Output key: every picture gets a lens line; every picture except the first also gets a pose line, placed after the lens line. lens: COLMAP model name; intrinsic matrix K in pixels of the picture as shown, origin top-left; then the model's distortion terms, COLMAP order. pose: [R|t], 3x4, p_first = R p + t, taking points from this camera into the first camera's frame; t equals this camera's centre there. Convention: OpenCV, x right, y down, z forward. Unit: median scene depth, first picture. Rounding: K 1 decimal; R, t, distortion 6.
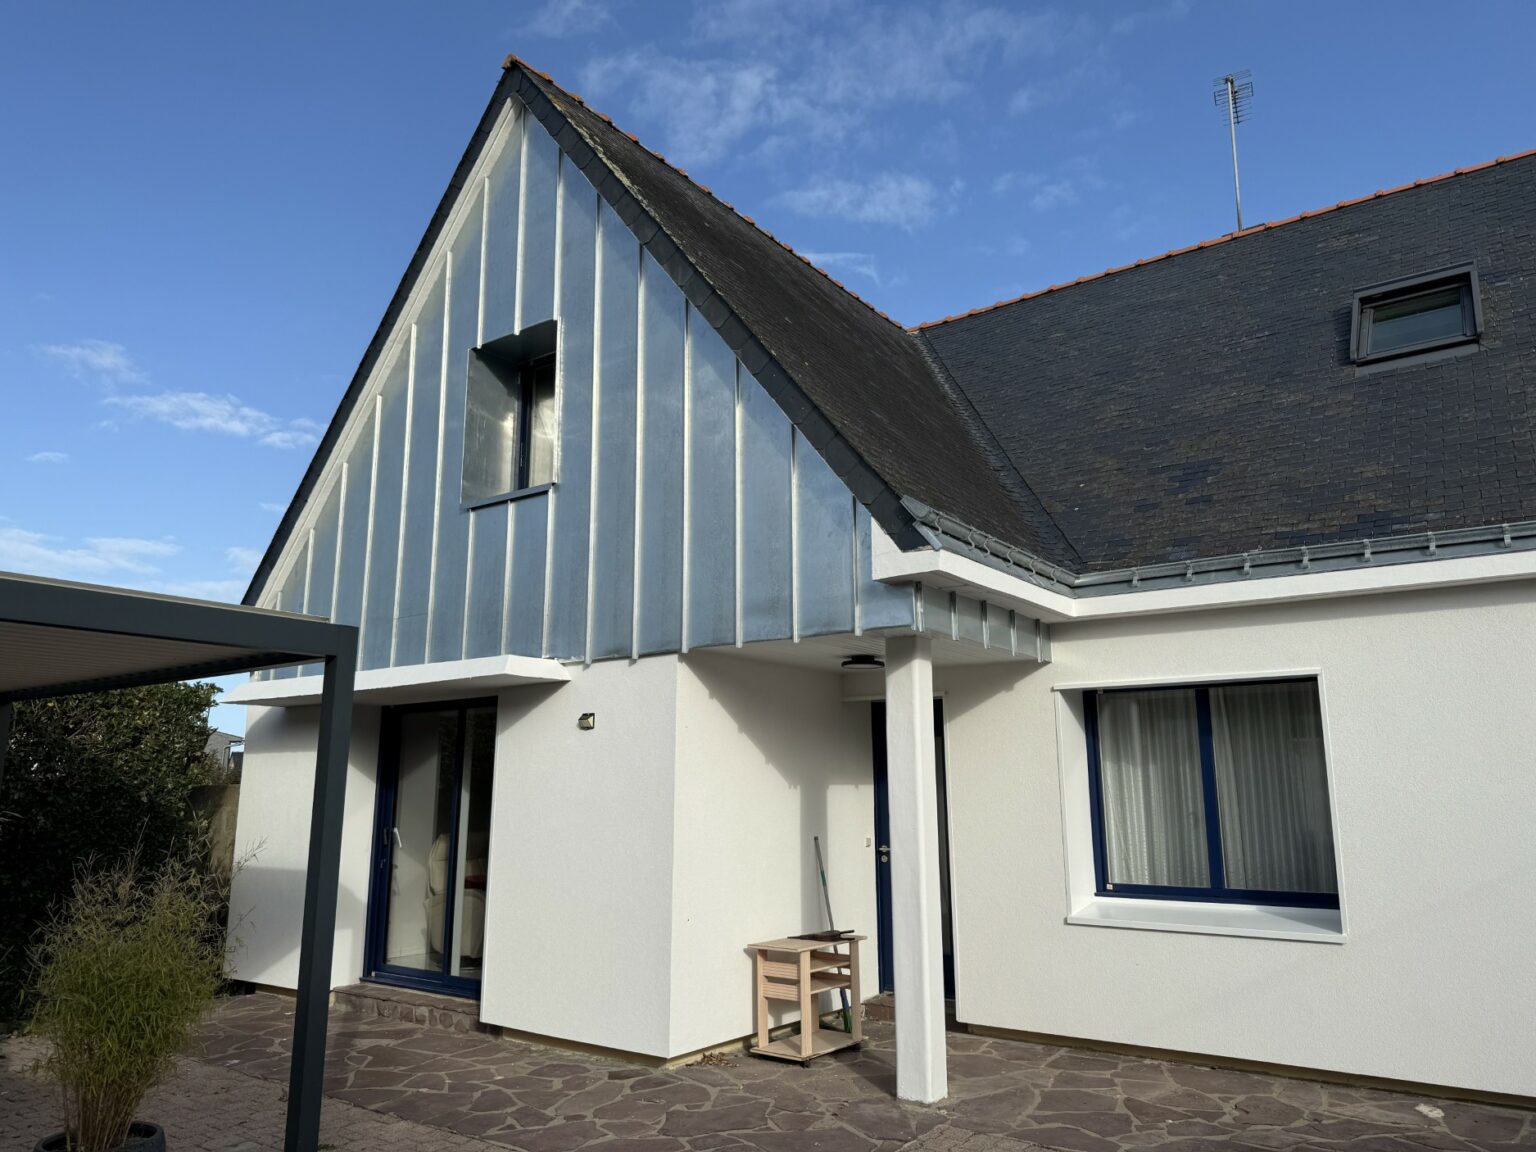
lens RADIAL K [[1087.5, 0, 768.0], [0, 1087.5, 576.0], [0, 0, 1]] dist [0.154654, -0.281603]
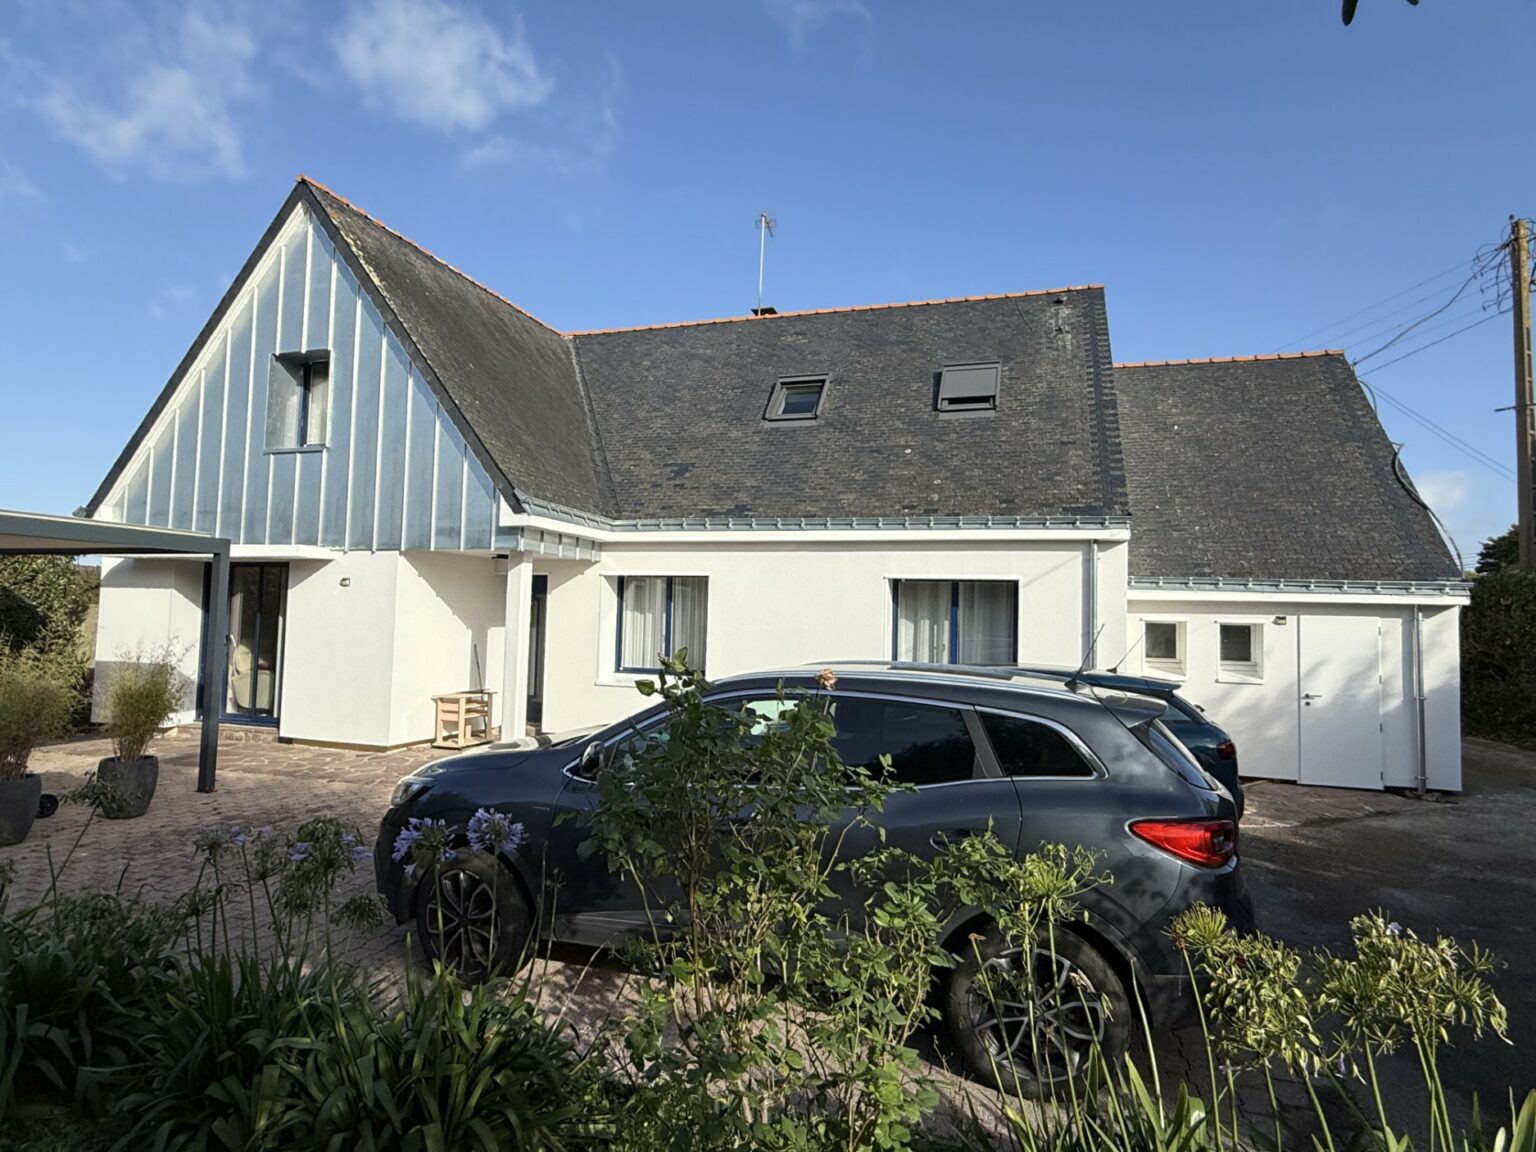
lens RADIAL K [[850.4, 0, 768.0], [0, 850.4, 576.0], [0, 0, 1]] dist [0.004063, 0.001048]
pose [[0.948044, 0.041846, 0.315376, 0.057768], [-0.087535, 0.987360, 0.132126, -0.129128], [-0.305861, -0.152868, 0.939724, -0.568638]]
